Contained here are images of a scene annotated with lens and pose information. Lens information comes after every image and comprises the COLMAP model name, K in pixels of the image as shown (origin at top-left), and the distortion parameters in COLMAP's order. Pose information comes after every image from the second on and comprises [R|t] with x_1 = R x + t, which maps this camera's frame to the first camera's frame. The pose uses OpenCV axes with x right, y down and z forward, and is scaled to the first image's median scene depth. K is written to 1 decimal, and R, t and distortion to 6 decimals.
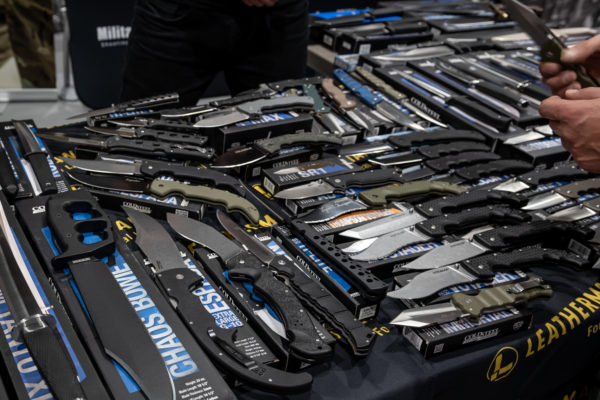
lens RADIAL K [[486.5, 0, 300.0], [0, 486.5, 200.0], [0, 0, 1]] dist [0.000440, -0.000462]
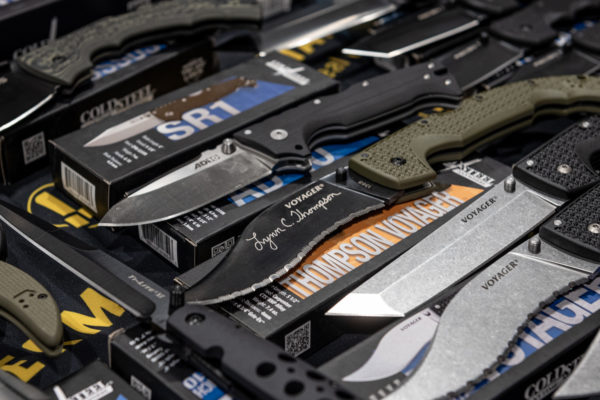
lens RADIAL K [[831.6, 0, 300.0], [0, 831.6, 200.0], [0, 0, 1]] dist [0.007149, 0.017102]
pose [[0.970704, -0.204688, 0.125844, 0.009509], [0.188088, 0.973223, 0.132138, -0.066533], [-0.149521, -0.104597, 0.983211, 0.413003]]
